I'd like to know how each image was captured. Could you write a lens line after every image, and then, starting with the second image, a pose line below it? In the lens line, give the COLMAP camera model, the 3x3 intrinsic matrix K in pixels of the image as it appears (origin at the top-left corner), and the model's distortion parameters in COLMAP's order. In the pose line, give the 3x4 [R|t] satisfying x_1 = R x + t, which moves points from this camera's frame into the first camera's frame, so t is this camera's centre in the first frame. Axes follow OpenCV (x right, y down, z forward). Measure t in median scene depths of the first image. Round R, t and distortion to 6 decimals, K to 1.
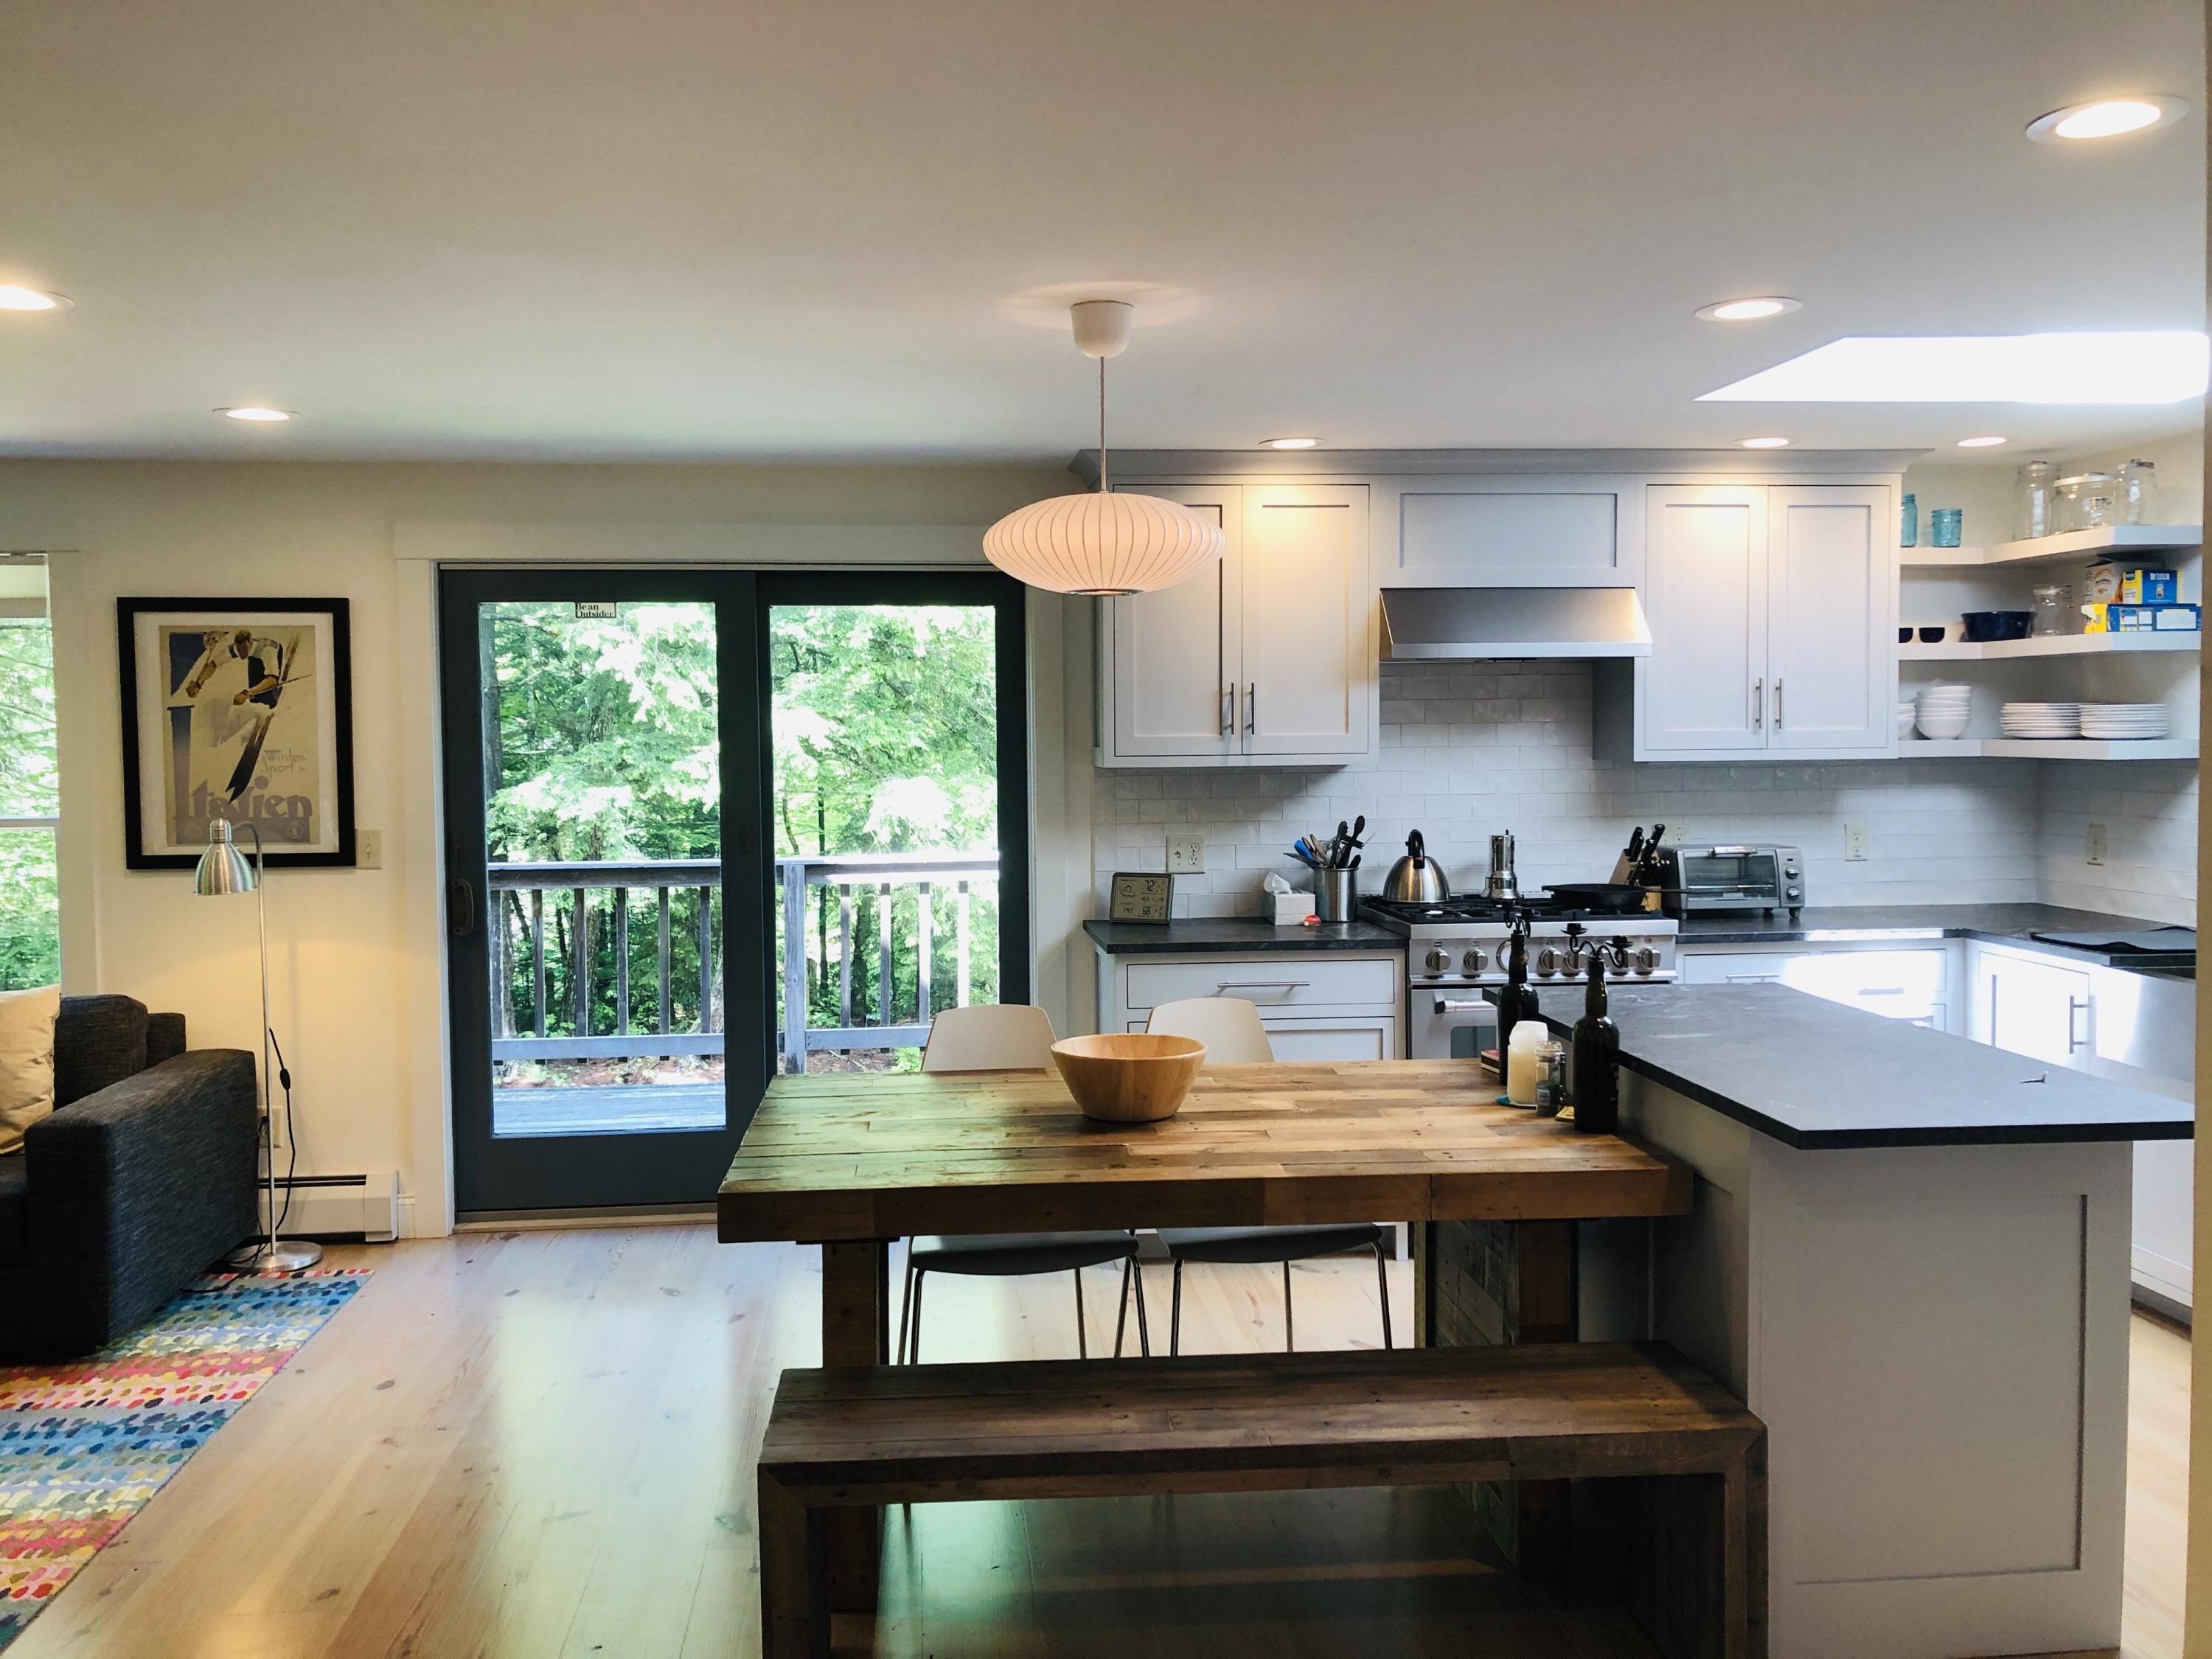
lens RADIAL K [[1813.4, 0, 1095.8], [0, 1813.4, 830.8], [0, 0, 1]] dist [0.036578, -0.030685]
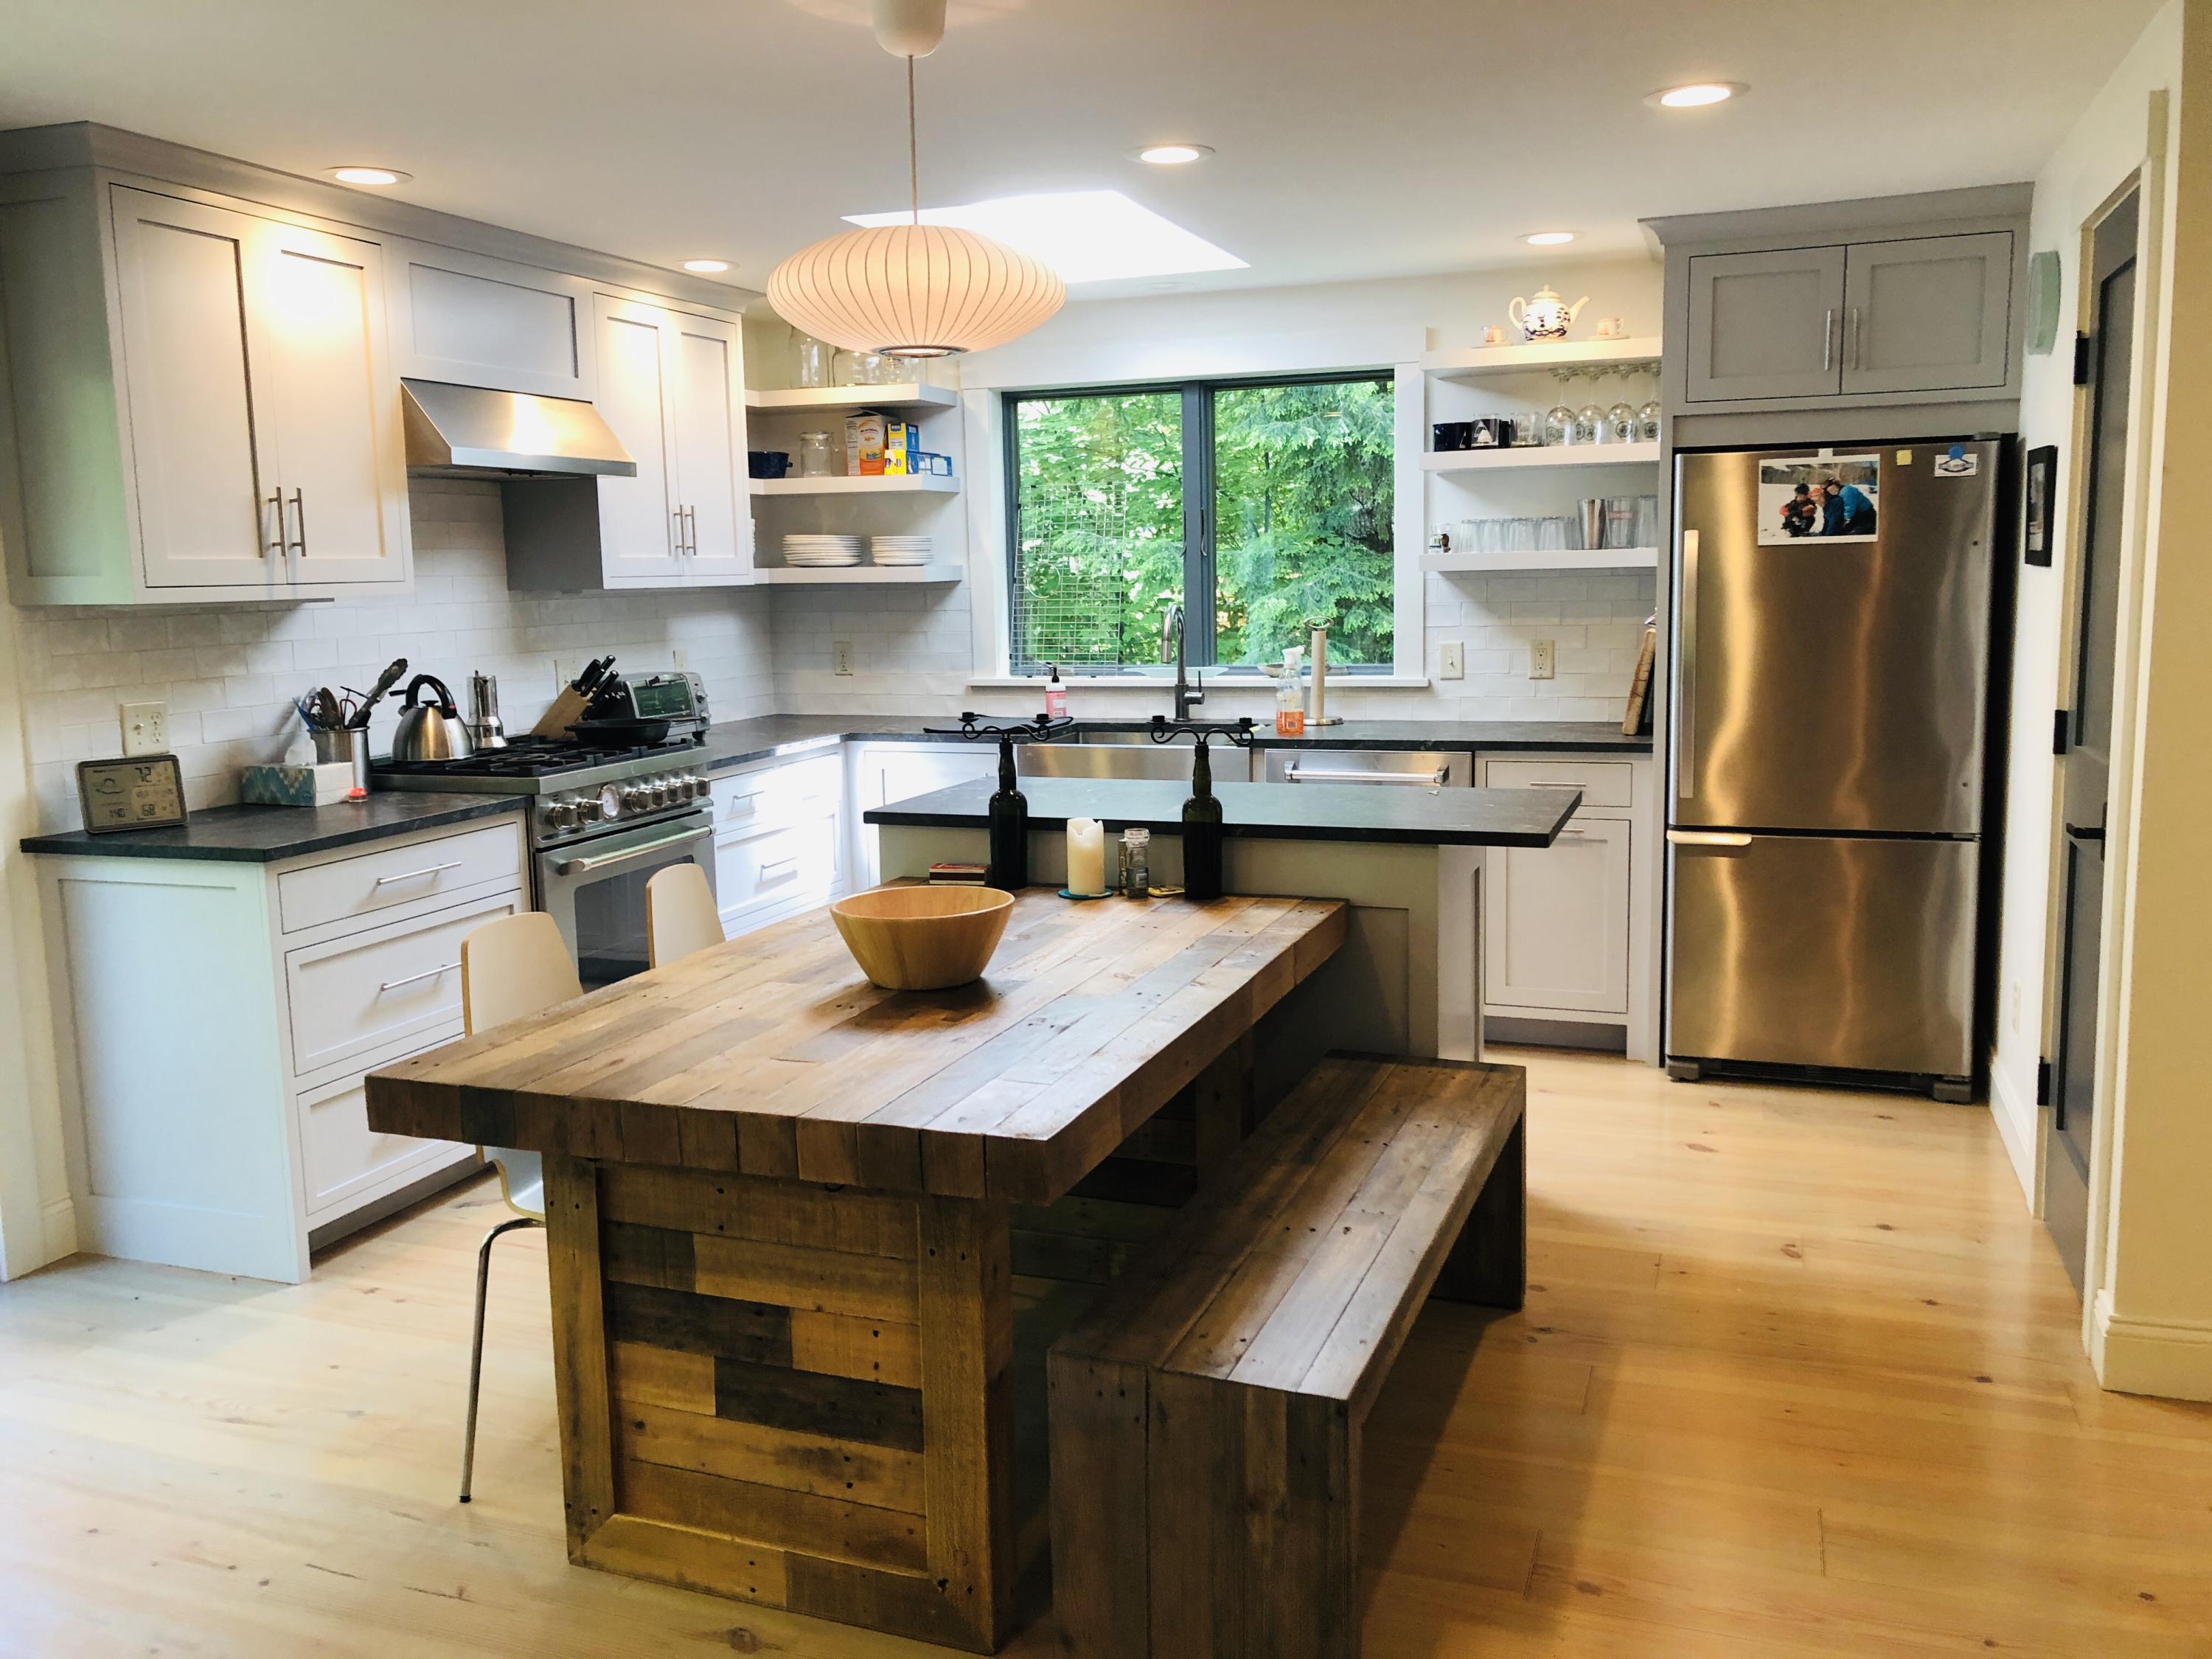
lens RADIAL K [[1813.4, 0, 1102.5], [0, 1813.4, 819.6], [0, 0, 1]] dist [0.036578, -0.030685]
pose [[0.412947, -0.125684, 0.902041, -0.462670], [0.065022, 0.991973, 0.108448, -0.004938], [-0.908431, 0.013869, 0.417805, 0.369248]]
